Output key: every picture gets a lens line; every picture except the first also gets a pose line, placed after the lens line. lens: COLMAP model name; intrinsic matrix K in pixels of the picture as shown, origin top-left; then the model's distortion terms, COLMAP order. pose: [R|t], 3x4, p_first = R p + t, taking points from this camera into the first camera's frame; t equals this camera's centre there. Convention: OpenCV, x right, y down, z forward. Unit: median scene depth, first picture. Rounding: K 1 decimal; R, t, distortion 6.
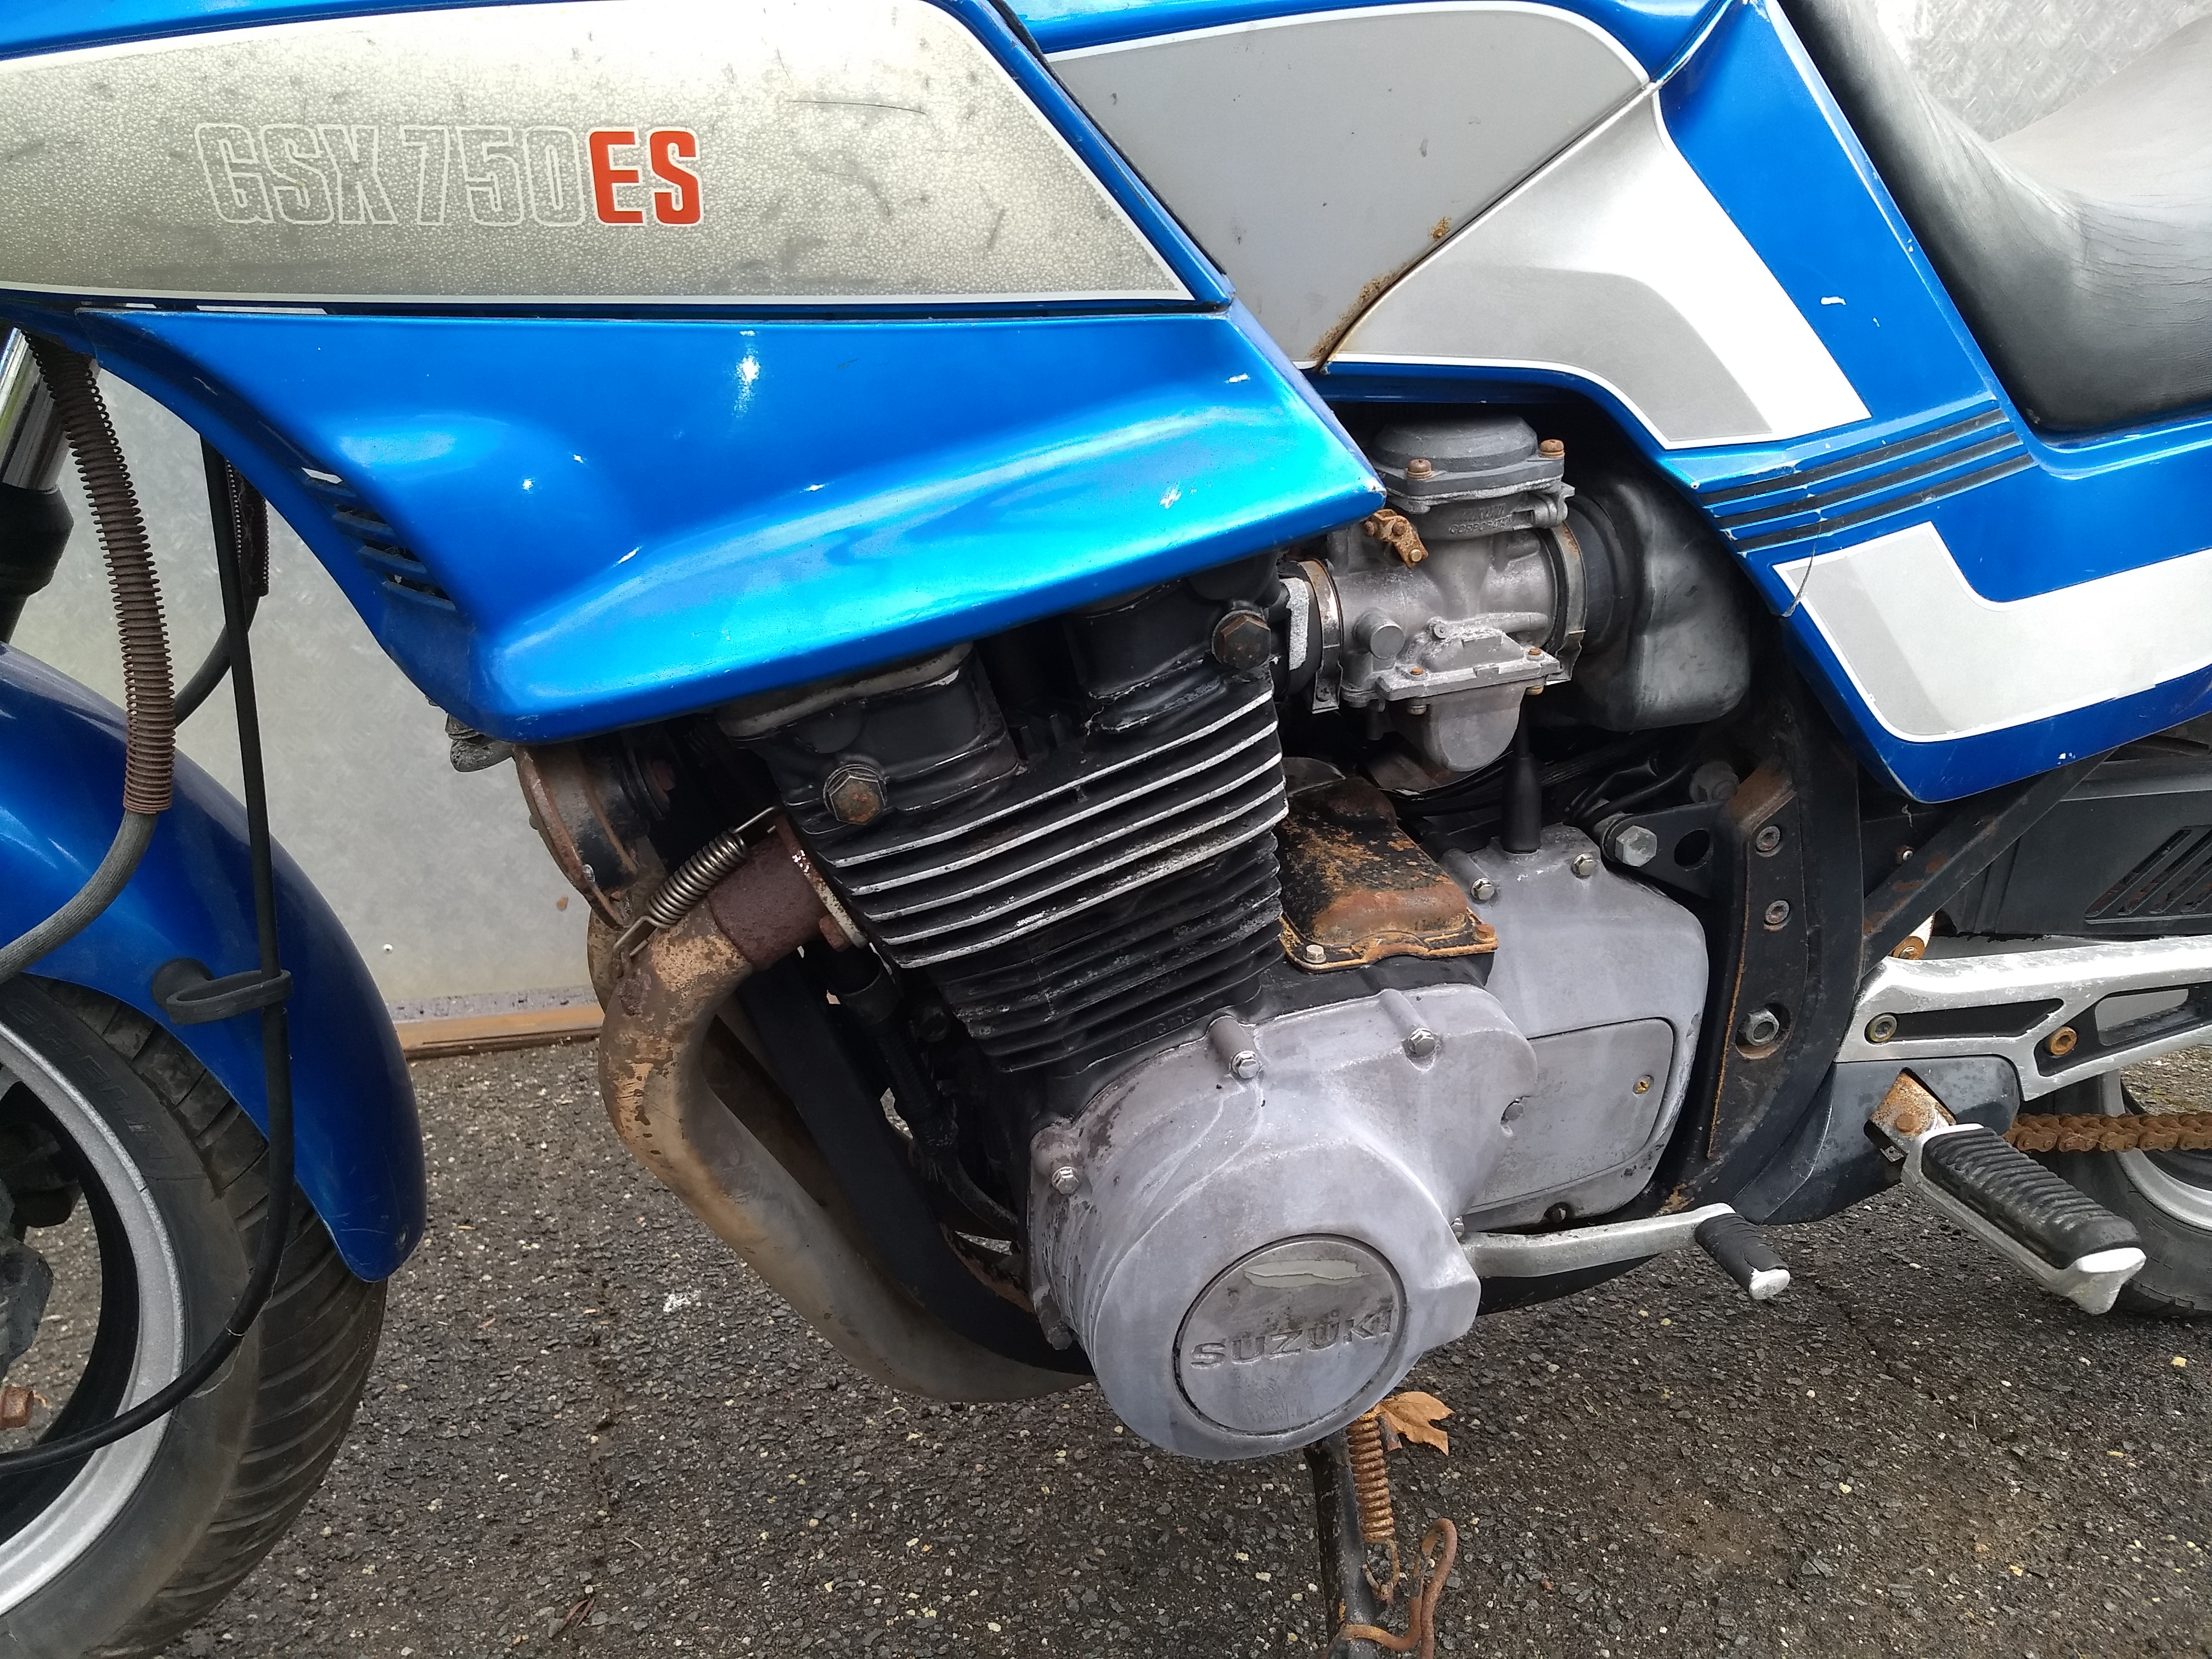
lens RADIAL K [[1818.1, 0, 1107.5], [0, 1818.1, 929.2], [0, 0, 1]] dist [0.103983, -0.216664]
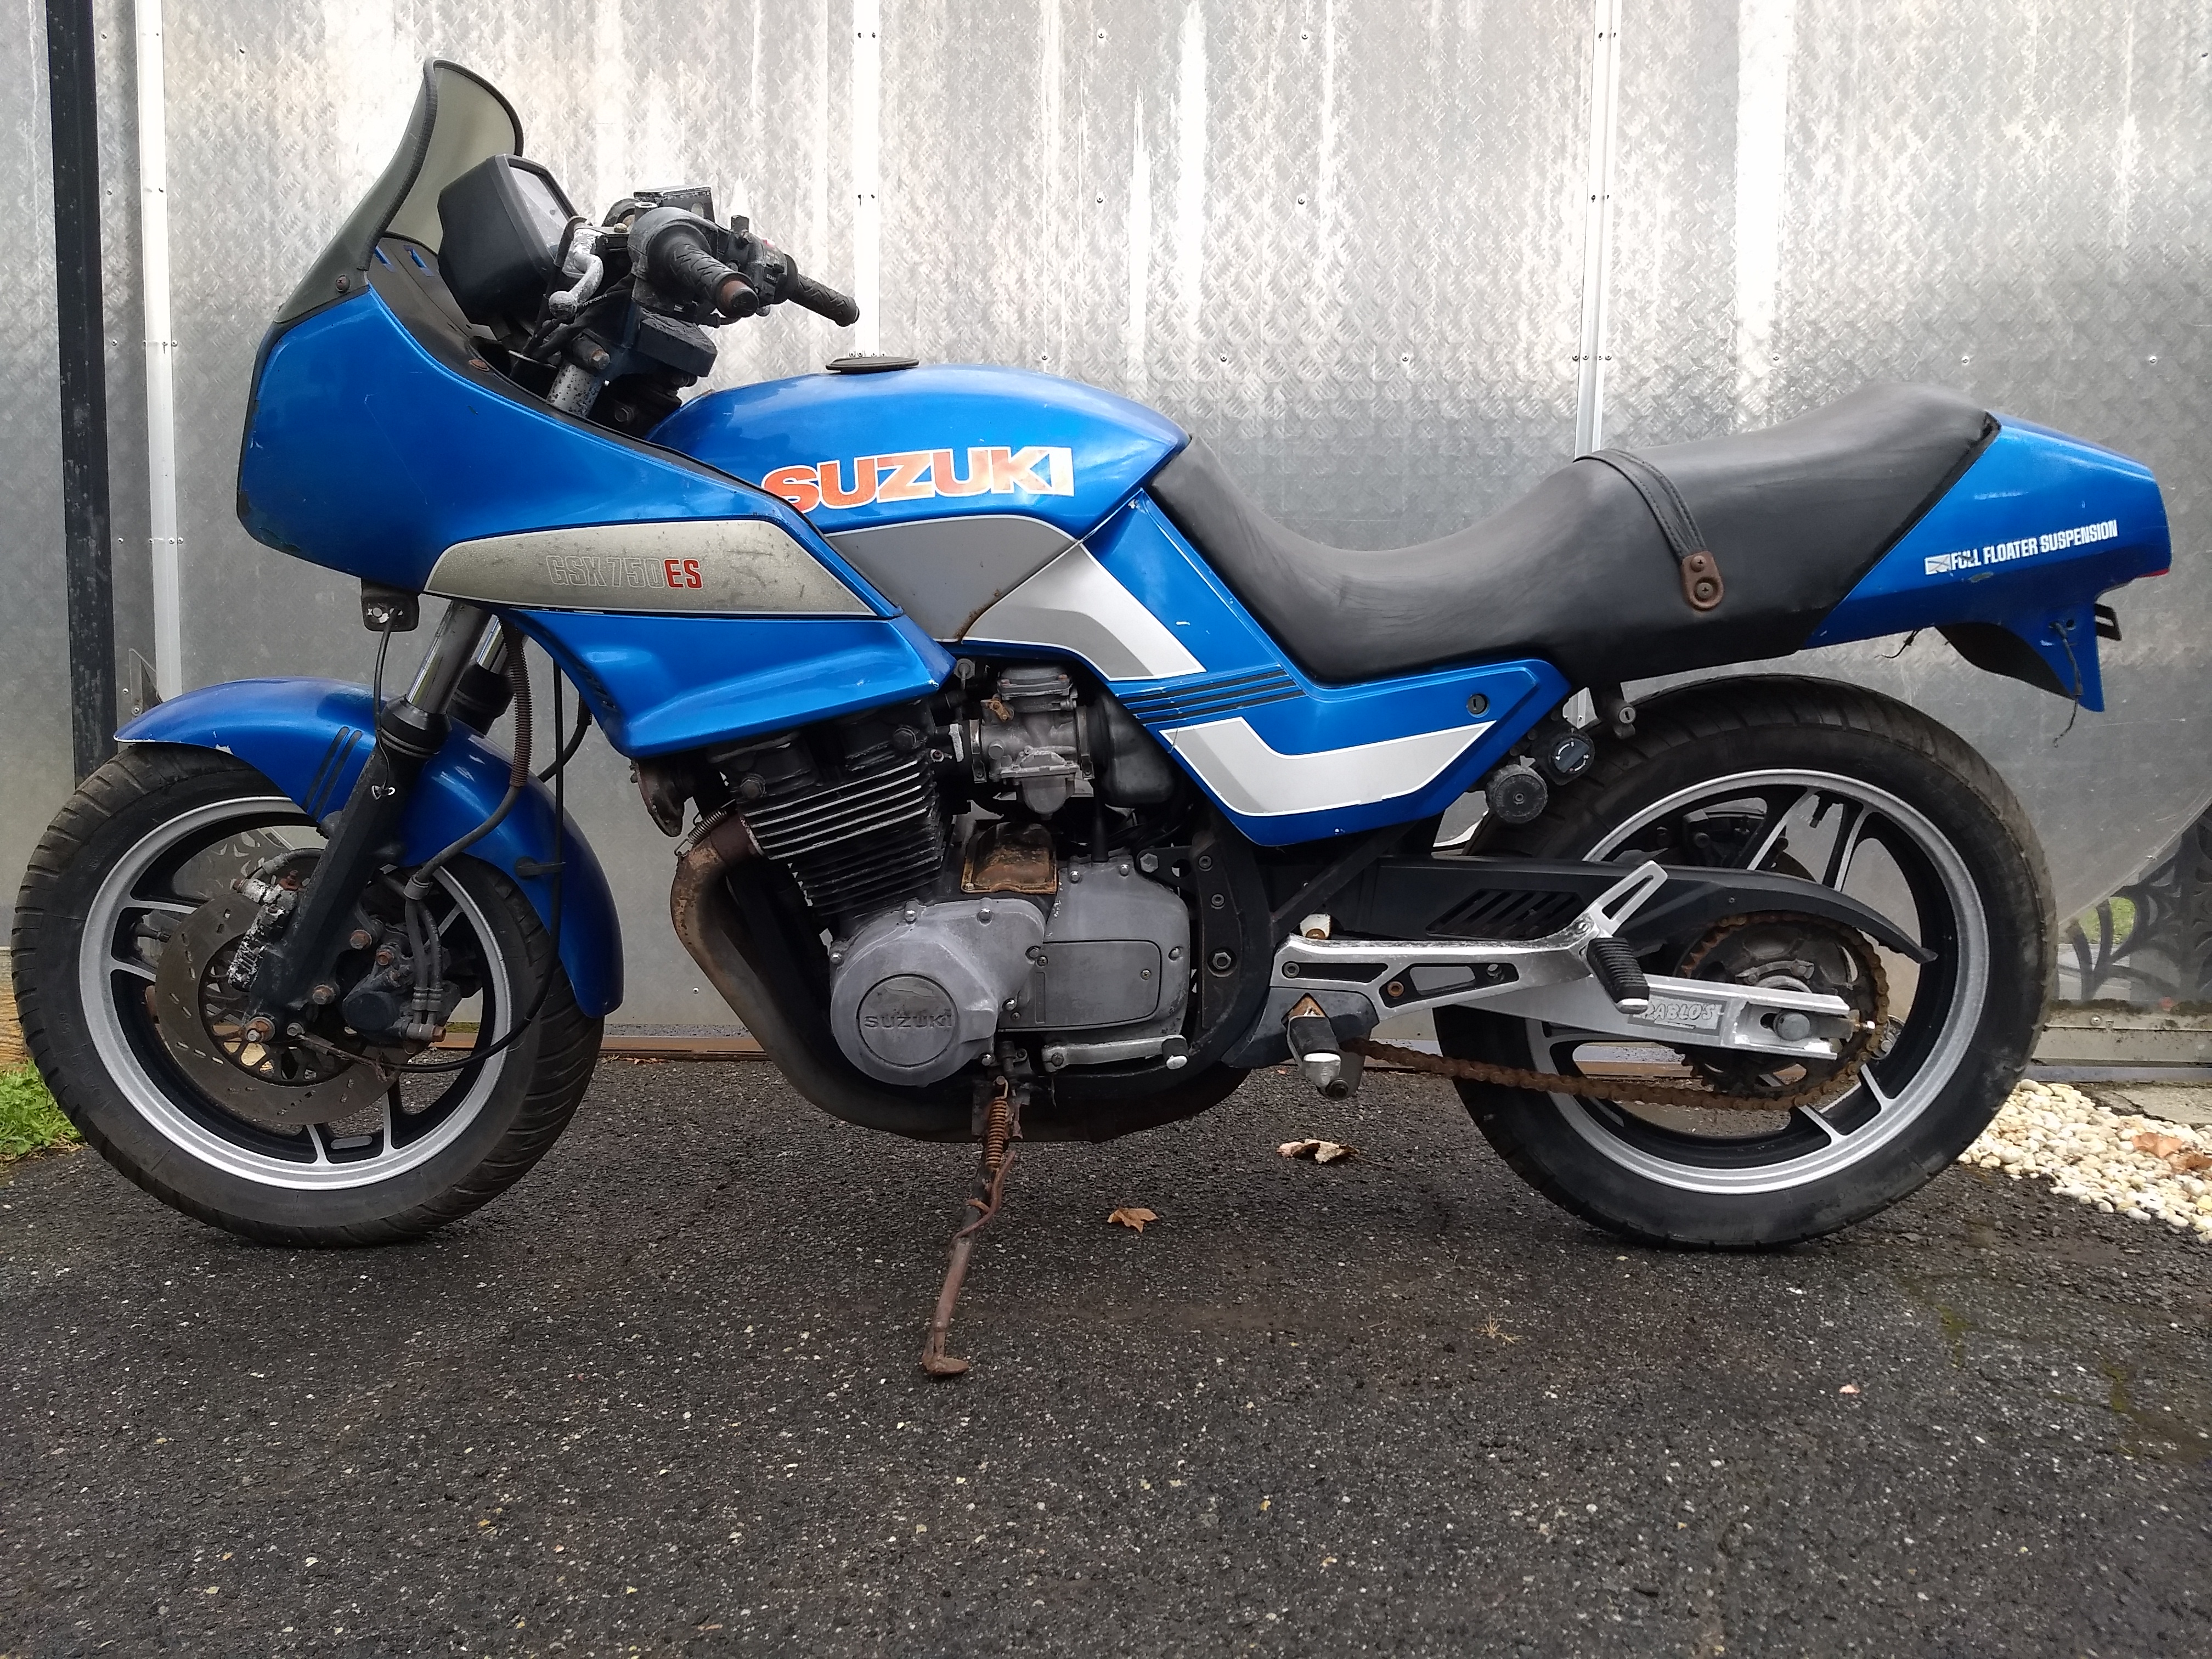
lens RADIAL K [[1757.2, 0, 1101.3], [0, 1757.2, 896.4], [0, 0, 1]] dist [0.051760, -0.092294]
pose [[0.973398, 0.062808, -0.220344, 0.830052], [-0.097459, 0.983856, -0.150095, 0.372112], [0.207360, 0.167576, 0.963805, -1.202185]]
